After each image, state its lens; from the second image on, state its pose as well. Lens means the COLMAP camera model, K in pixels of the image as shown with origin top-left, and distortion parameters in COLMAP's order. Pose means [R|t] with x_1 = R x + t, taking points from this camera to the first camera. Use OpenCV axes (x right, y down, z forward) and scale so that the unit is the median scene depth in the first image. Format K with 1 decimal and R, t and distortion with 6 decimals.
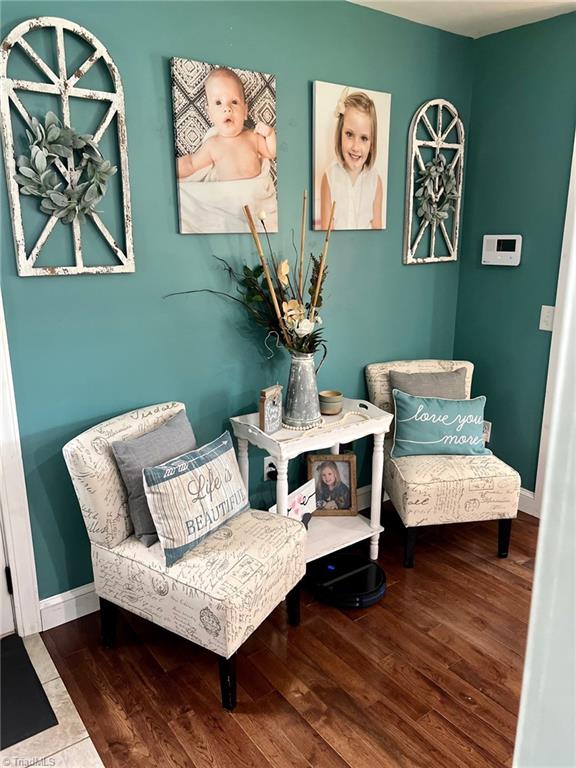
lens RADIAL K [[577.2, 0, 288.0], [0, 577.2, 384.0], [0, 0, 1]] dist [0.056382, -0.053002]
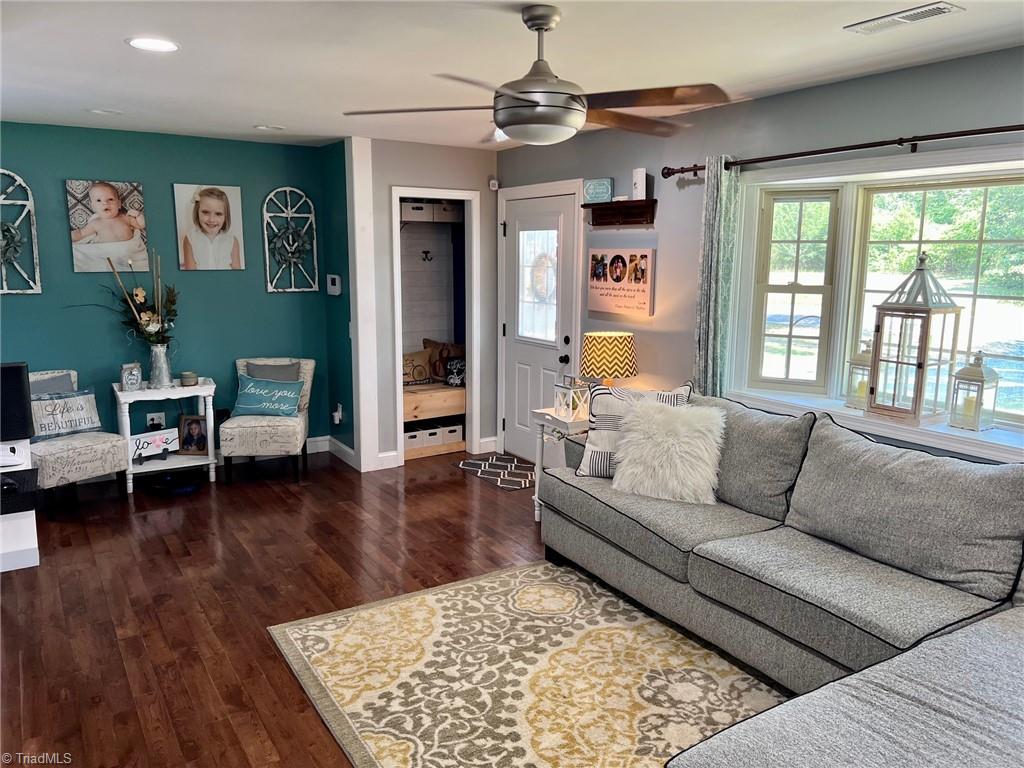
lens RADIAL K [[769.6, 0, 512.0], [0, 769.6, 384.0], [0, 0, 1]] dist [0.056382, -0.053002]
pose [[0.997519, 0.026709, -0.065135, 1.167450], [-0.031885, 0.996303, -0.079776, 0.200458], [0.062764, 0.081655, 0.994682, -1.107405]]
